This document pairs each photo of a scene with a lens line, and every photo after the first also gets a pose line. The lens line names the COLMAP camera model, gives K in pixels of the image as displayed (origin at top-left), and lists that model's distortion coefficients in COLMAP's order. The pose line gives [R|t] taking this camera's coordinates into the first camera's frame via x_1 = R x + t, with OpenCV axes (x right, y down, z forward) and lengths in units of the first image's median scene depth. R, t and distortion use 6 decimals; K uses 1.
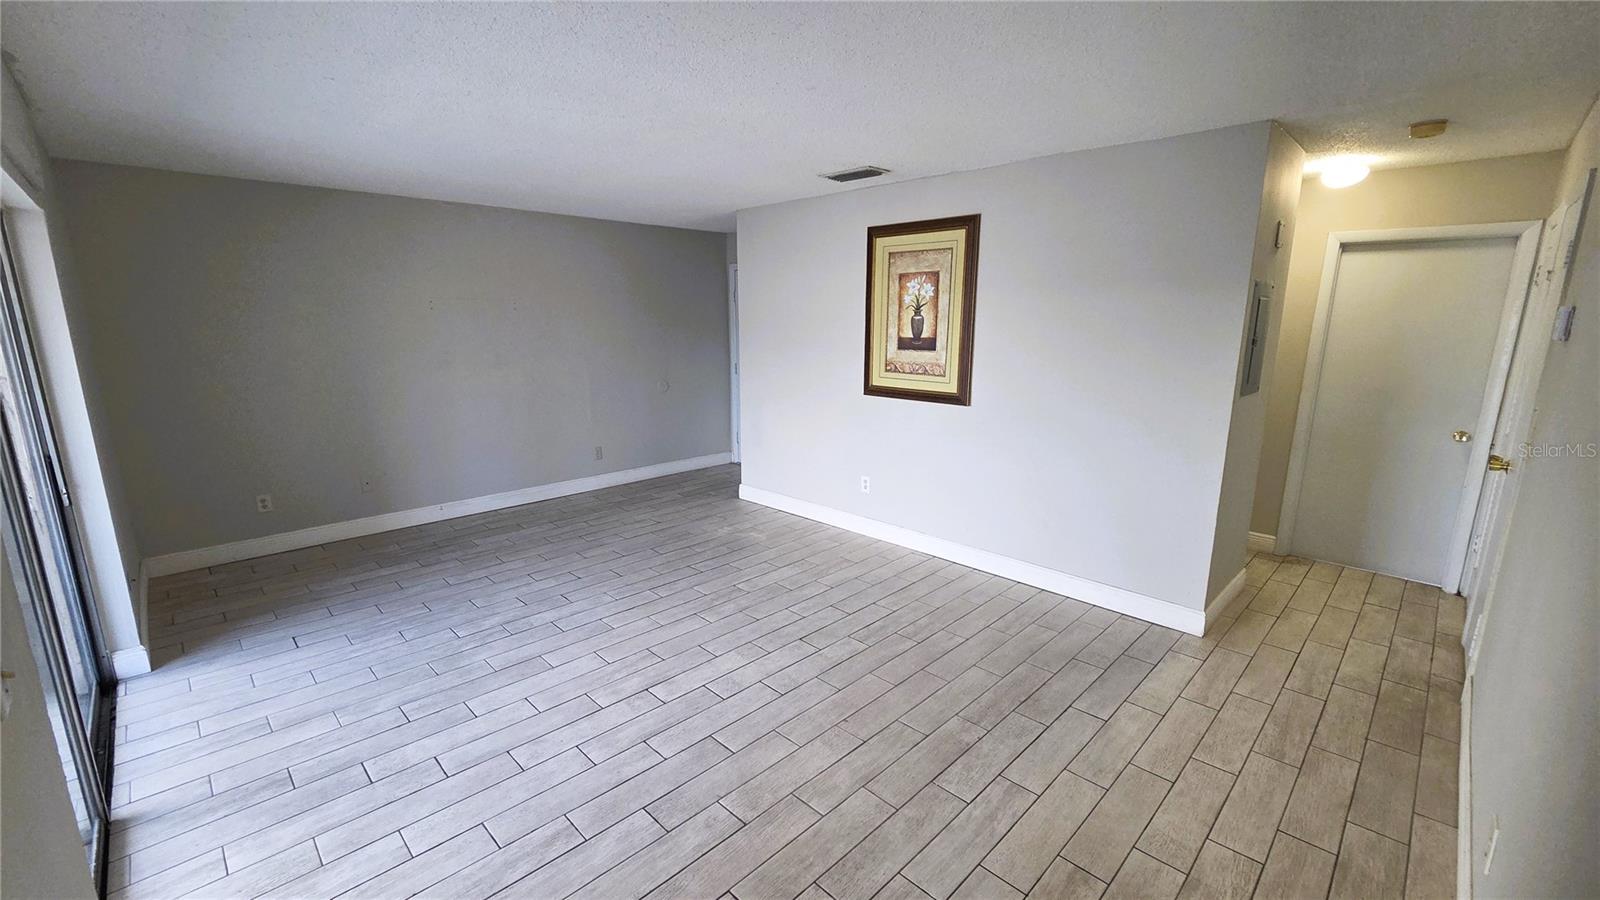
lens RADIAL K [[657.8, 0, 798.7], [0, 657.8, 453.6], [0, 0, 1]] dist [-0.000427, -0.000138]
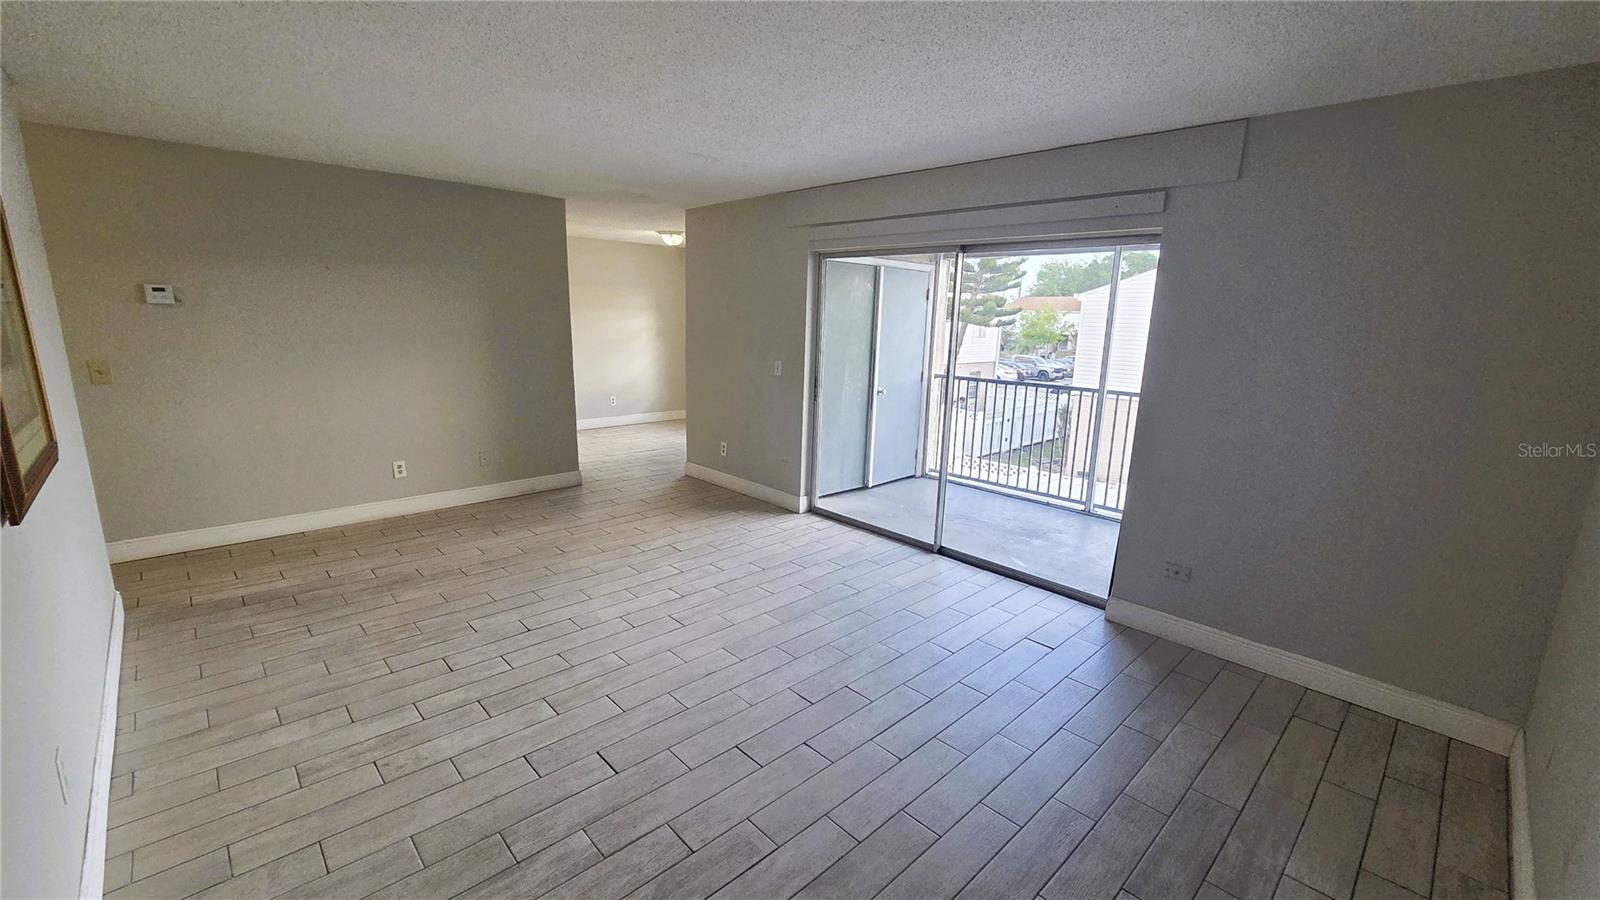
lens RADIAL K [[657.8, 0, 799.6], [0, 657.8, 453.0], [0, 0, 1]] dist [-0.000427, -0.000138]
pose [[-0.999468, -0.030051, 0.012652, -0.418436], [-0.022297, 0.913034, 0.407275, -0.378896], [-0.023791, 0.406776, -0.913218, 1.840323]]
